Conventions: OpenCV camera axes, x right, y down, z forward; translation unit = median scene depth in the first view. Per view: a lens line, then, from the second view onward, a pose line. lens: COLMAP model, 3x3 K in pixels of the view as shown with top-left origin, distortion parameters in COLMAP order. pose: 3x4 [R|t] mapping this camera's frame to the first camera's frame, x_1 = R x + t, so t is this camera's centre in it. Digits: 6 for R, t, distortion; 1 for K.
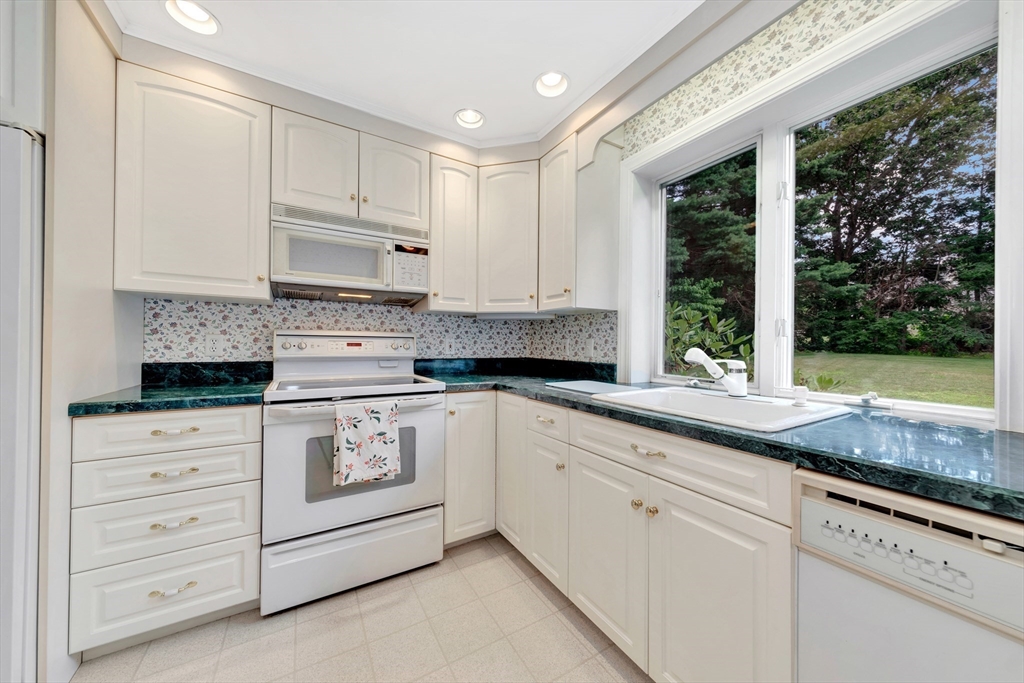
lens RADIAL K [[340.9, 0, 477.9], [0, 340.9, 342.8], [0, 0, 1]] dist [0.001591, 0.000180]
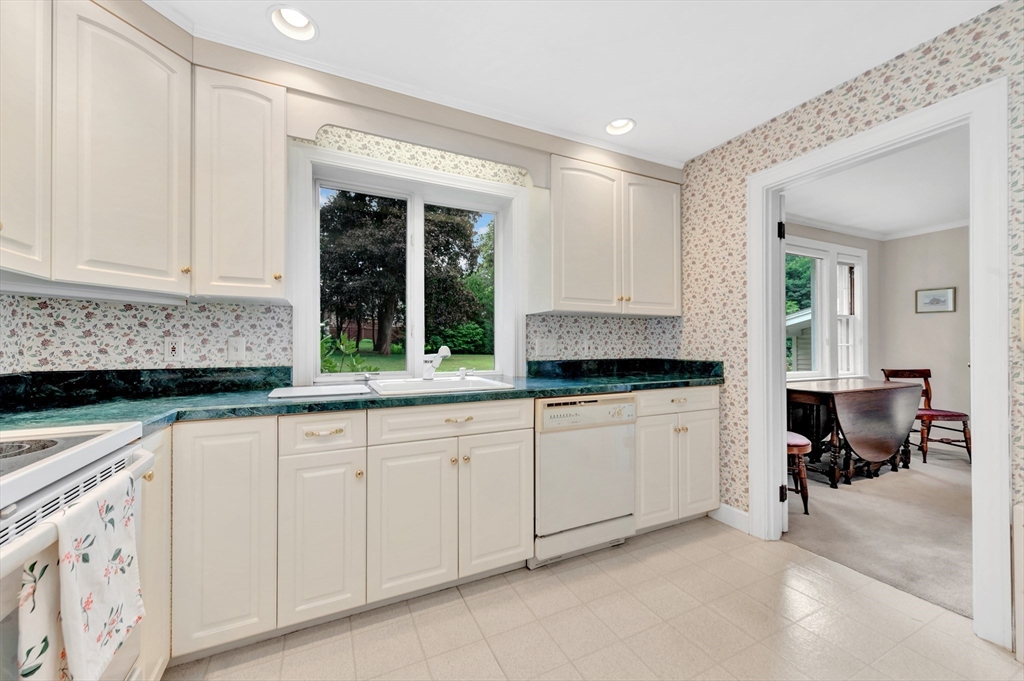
lens RADIAL K [[412.2, 0, 512.0], [0, 412.2, 340.5], [0, 0, 1]] dist [0.006493, 0.000175]
pose [[0.027490, -0.000824, 0.999622, -0.657830], [-0.002055, 0.999998, 0.000881, -0.006589], [-0.999620, -0.002078, 0.027488, 0.395071]]
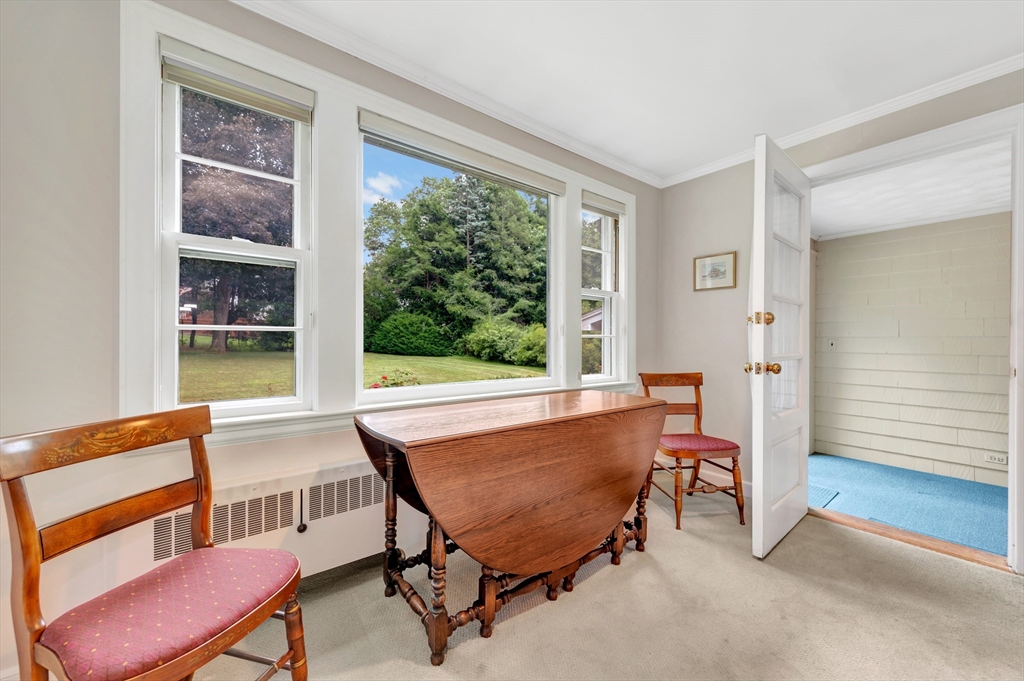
lens RADIAL K [[412.2, 0, 512.0], [0, 412.2, 340.5], [0, 0, 1]] dist [0.006493, 0.000175]
pose [[-0.191828, -0.009611, 0.981381, 0.352886], [-0.009516, 0.999923, 0.007933, 0.025457], [-0.981382, -0.007817, -0.191905, -0.881089]]
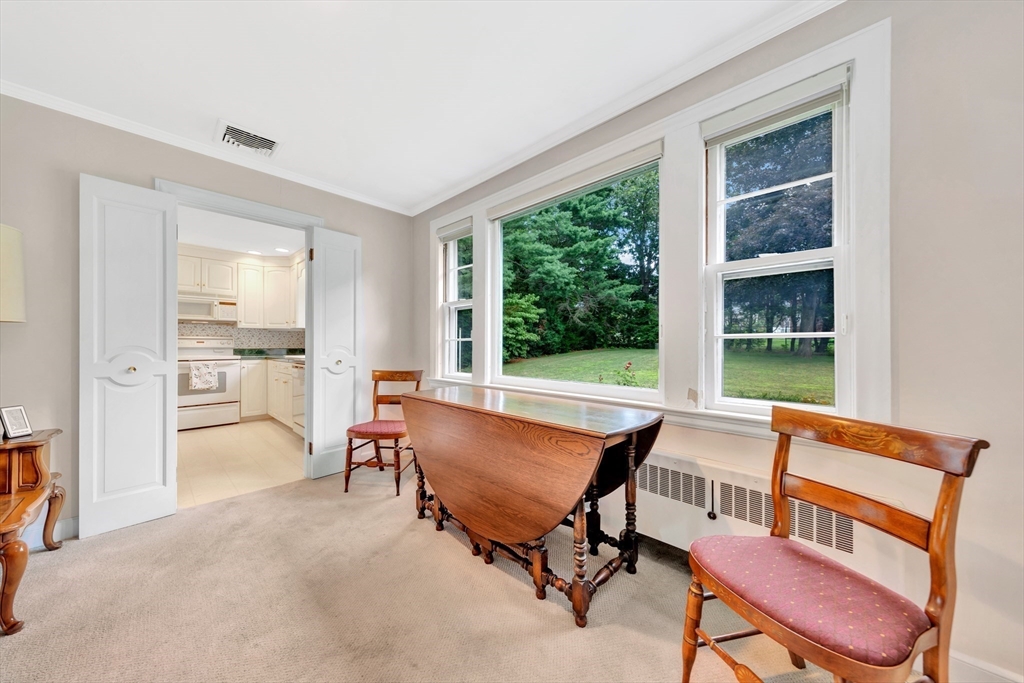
lens RADIAL K [[353.5, 0, 486.3], [0, 353.5, 345.2], [0, 0, 1]] dist [0.000756, -0.000045]
pose [[0.966066, -0.008026, 0.258172, 0.994046], [0.007024, 0.999964, 0.004803, 0.029711], [-0.258201, -0.002827, 0.966087, -2.051042]]
